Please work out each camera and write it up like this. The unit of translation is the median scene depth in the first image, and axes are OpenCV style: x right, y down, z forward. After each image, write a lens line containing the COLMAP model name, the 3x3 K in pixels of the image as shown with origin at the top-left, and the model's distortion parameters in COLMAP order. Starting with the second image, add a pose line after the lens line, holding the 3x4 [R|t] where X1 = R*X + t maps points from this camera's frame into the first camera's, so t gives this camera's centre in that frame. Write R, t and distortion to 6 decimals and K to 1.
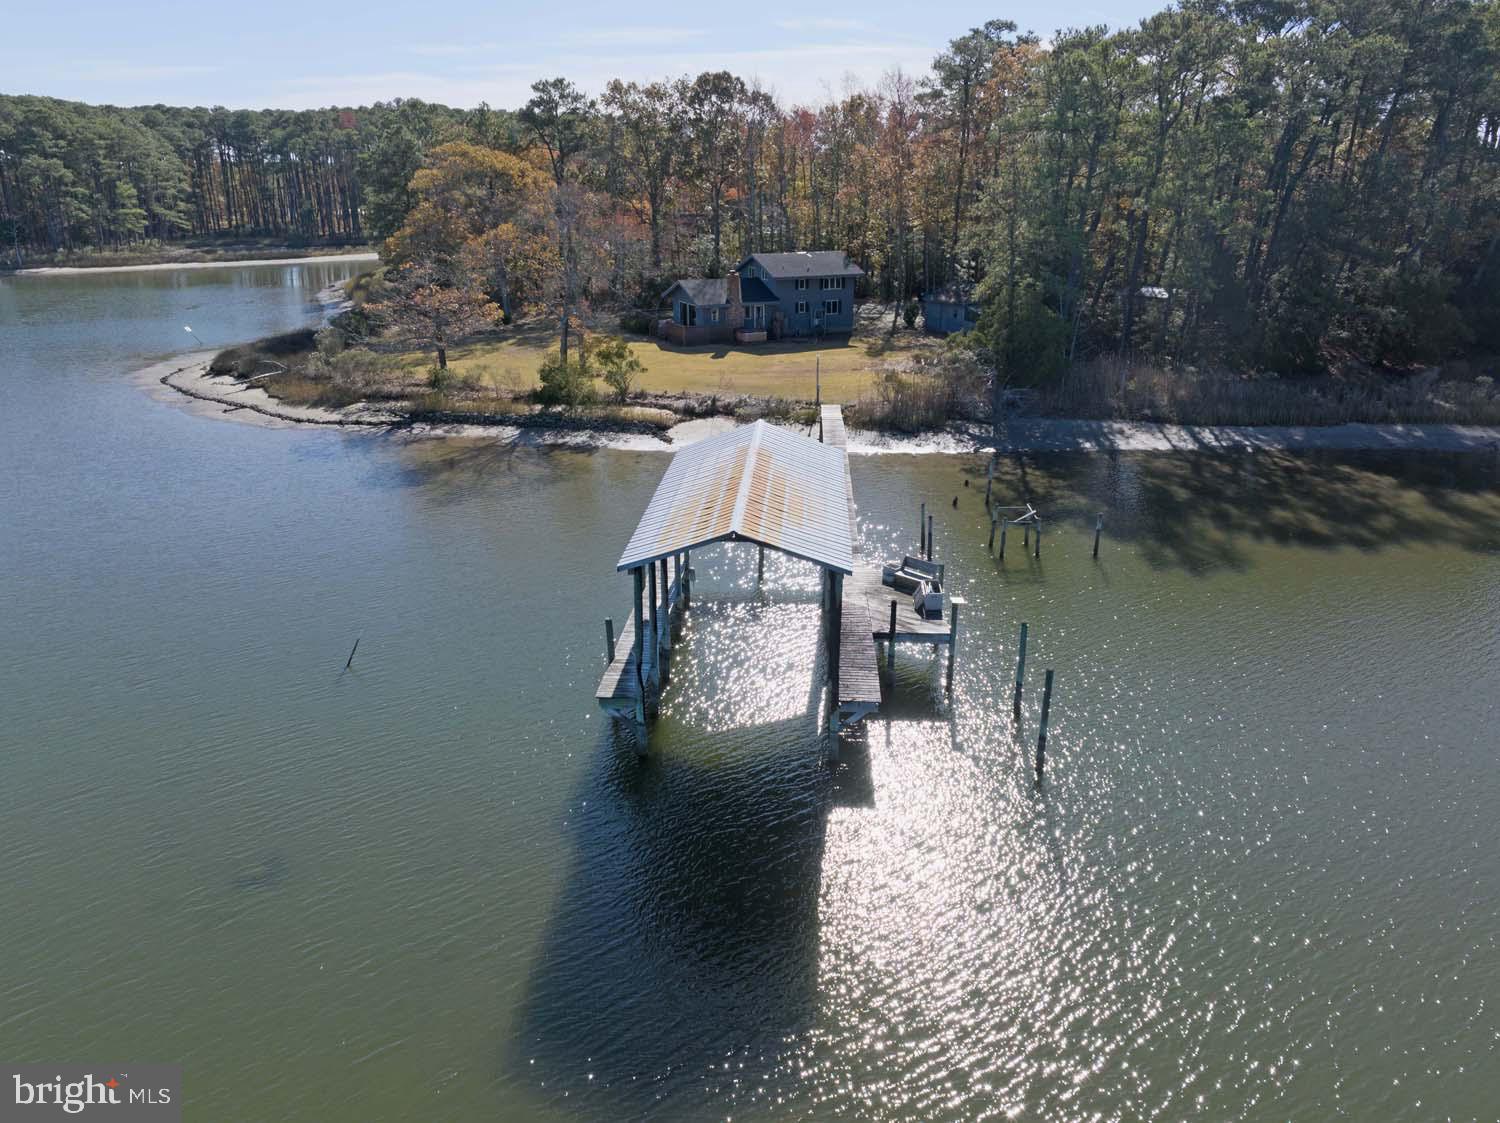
lens RADIAL K [[1057.4, 0, 748.6], [0, 1057.4, 564.6], [0, 0, 1]] dist [-0.029657, -0.006042]
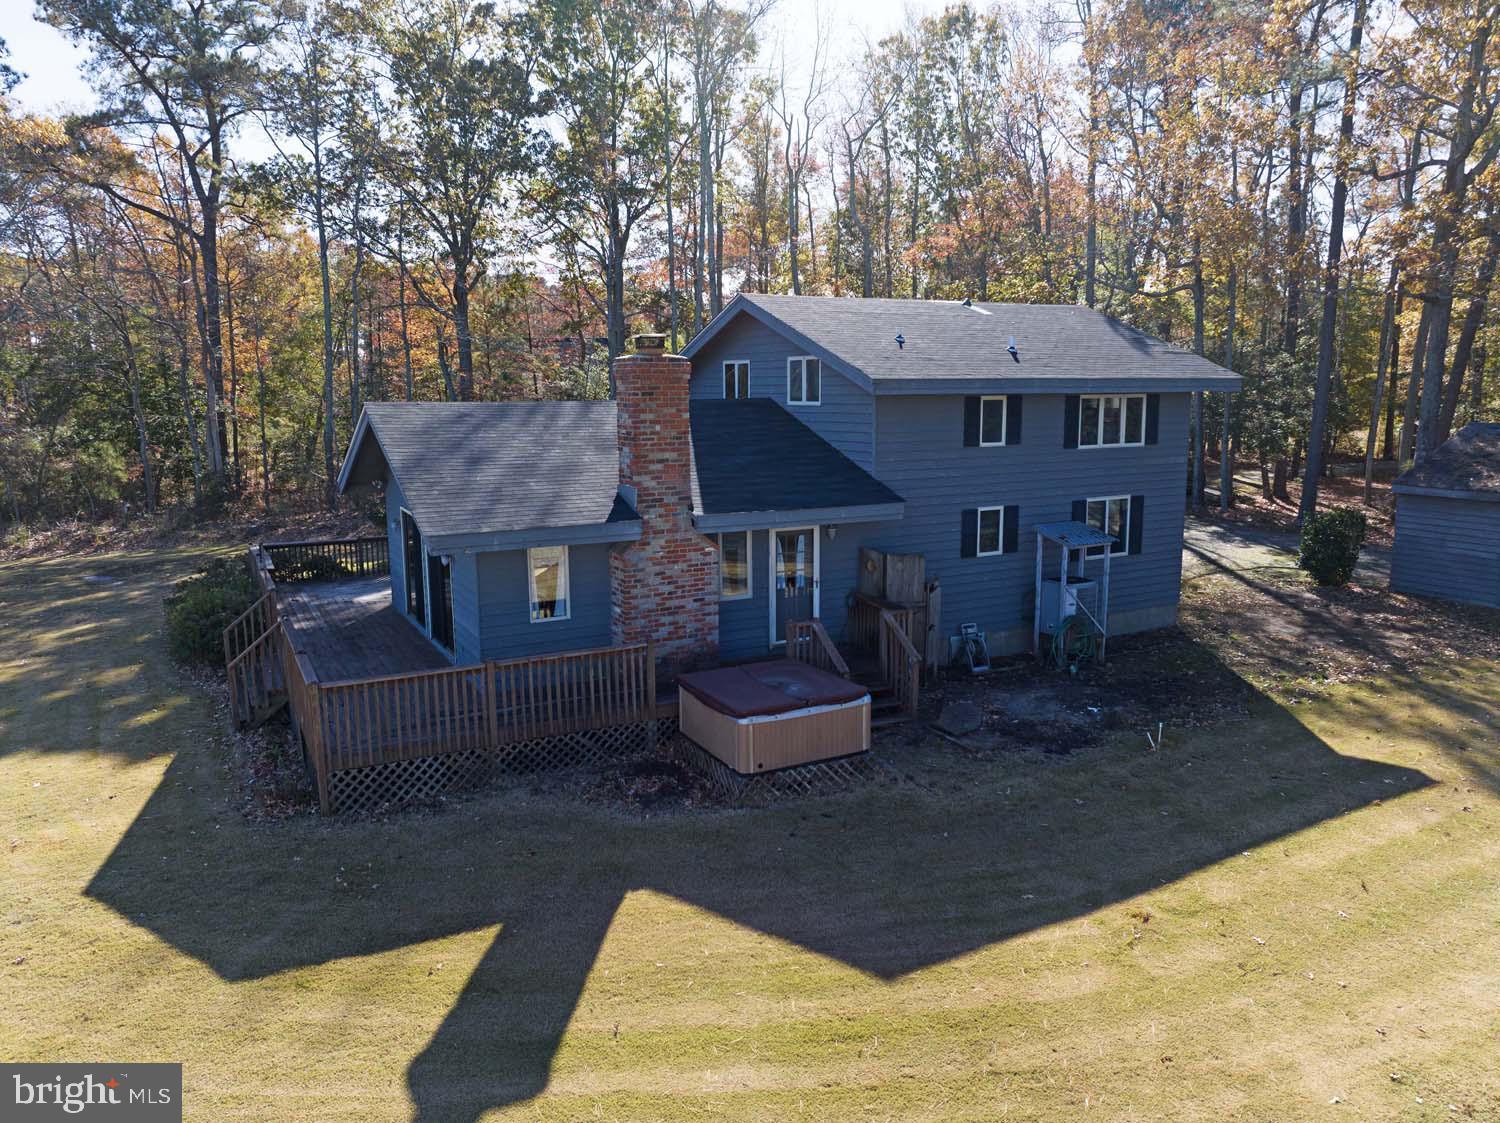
lens RADIAL K [[1057.4, 0, 748.6], [0, 1057.4, 564.6], [0, 0, 1]] dist [-0.029657, -0.006042]
pose [[0.997946, -0.012051, 0.062921, -0.010139], [0.022506, 0.985494, -0.168209, -0.206978], [-0.059981, 0.169280, 0.983741, 0.814326]]
